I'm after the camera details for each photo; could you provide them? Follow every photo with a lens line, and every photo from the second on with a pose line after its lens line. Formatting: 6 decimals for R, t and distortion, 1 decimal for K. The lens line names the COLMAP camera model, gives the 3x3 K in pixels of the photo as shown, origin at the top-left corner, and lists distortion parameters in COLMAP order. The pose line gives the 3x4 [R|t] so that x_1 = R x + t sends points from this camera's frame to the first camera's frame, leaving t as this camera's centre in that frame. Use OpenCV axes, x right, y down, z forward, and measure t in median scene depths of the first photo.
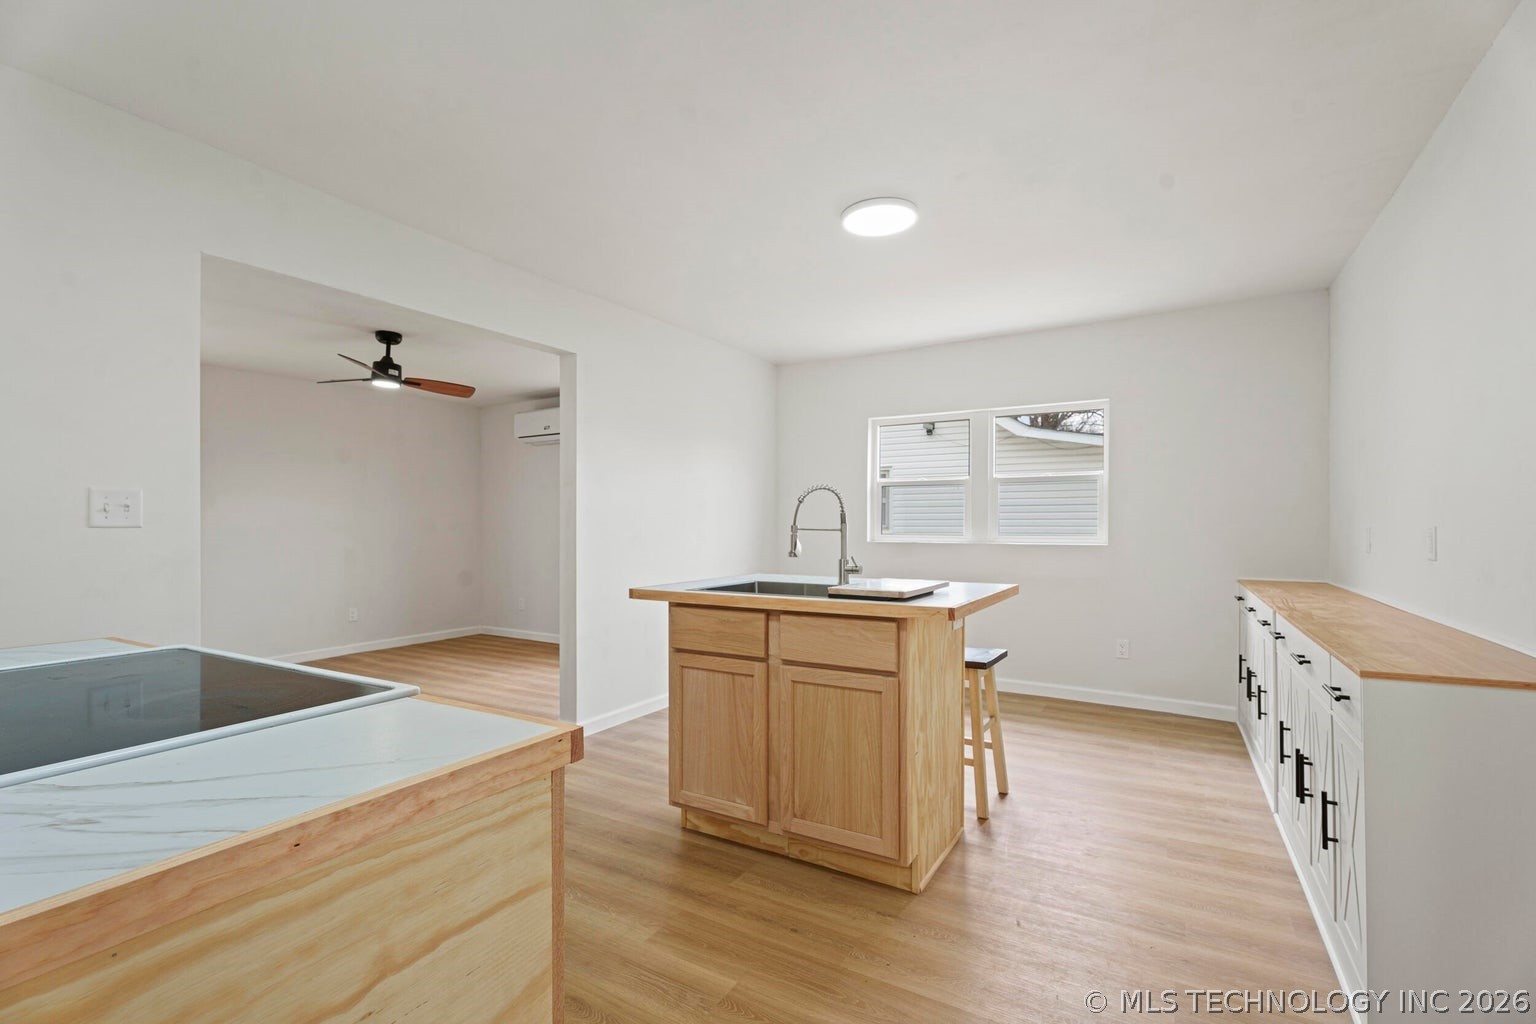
lens RADIAL K [[692.5, 0, 771.9], [0, 692.5, 519.5], [0, 0, 1]] dist [0.001515, -0.000830]
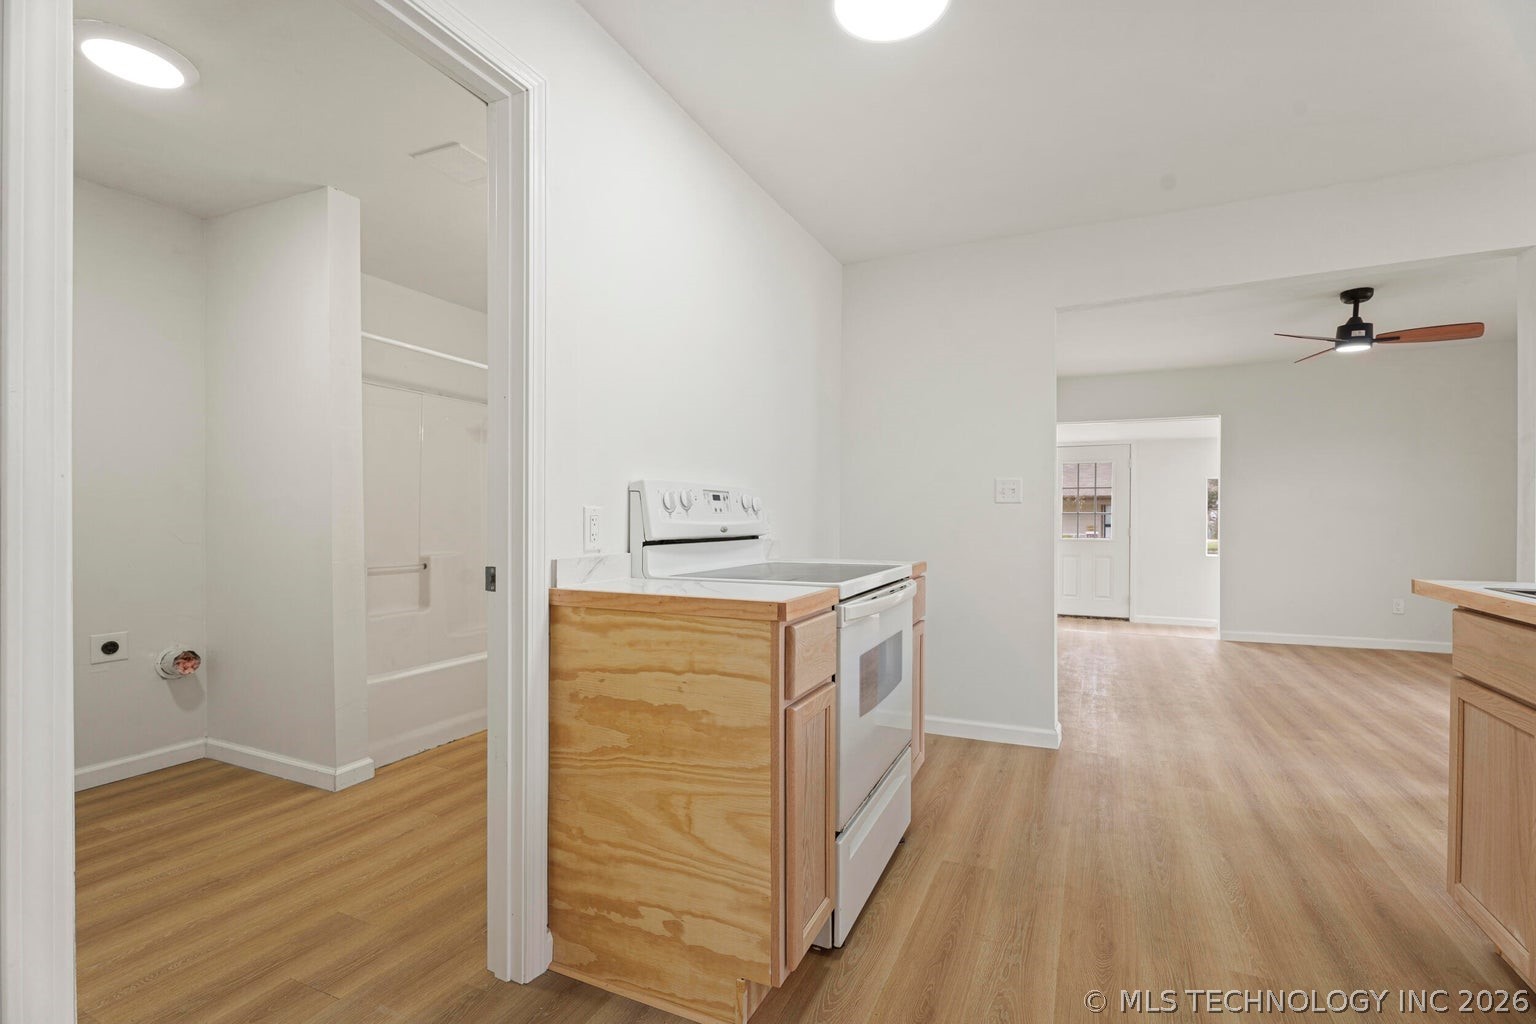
lens RADIAL K [[692.5, 0, 770.8], [0, 692.5, 513.8], [0, 0, 1]] dist [0.001515, -0.000830]
pose [[0.077238, 0.000163, -0.997013, 0.562372], [0.007878, 0.999969, 0.000774, 0.029143], [0.996982, -0.007914, 0.077234, 0.322979]]
